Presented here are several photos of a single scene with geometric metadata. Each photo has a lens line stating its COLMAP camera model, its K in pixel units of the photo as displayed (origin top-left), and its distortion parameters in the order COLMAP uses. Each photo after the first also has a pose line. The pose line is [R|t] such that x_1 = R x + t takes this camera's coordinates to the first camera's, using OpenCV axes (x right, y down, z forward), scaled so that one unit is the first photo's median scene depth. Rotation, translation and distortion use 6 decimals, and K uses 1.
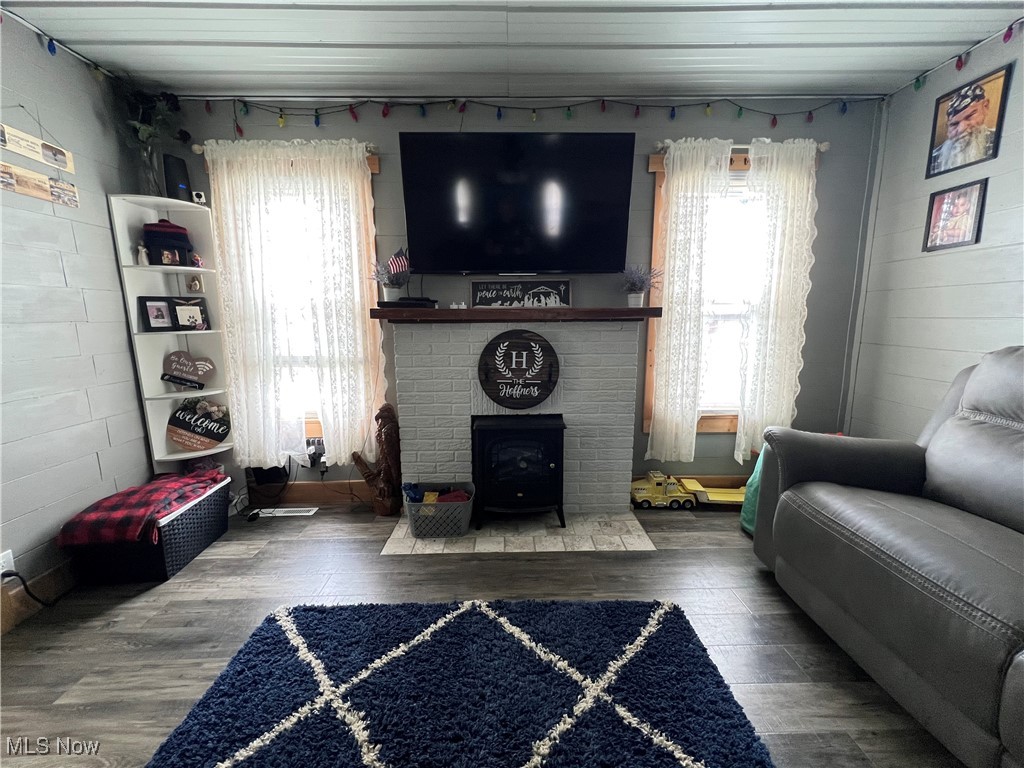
lens RADIAL K [[403.7, 0, 512.0], [0, 403.7, 384.0], [0, 0, 1]] dist [-0.002328, -0.000628]
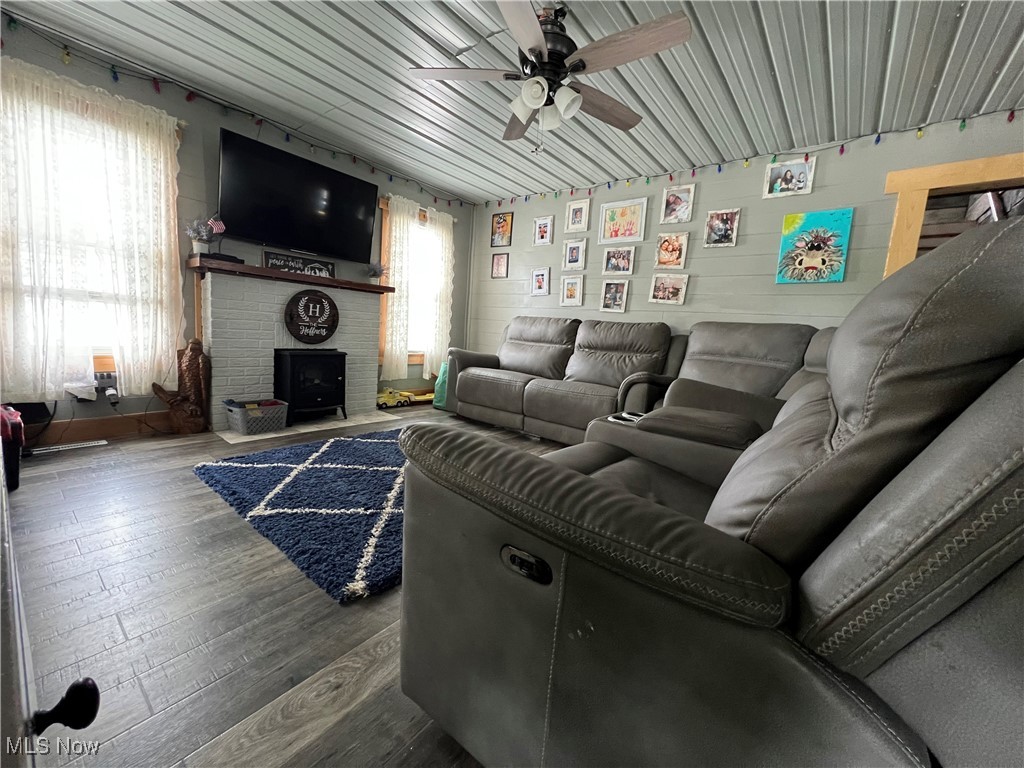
lens RADIAL K [[403.7, 0, 512.0], [0, 403.7, 384.0], [0, 0, 1]] dist [-0.002328, -0.000628]
pose [[0.630820, -0.050276, 0.774299, -0.682808], [0.048642, 0.998498, 0.025206, 0.209925], [-0.774403, 0.021763, 0.632318, -0.511191]]
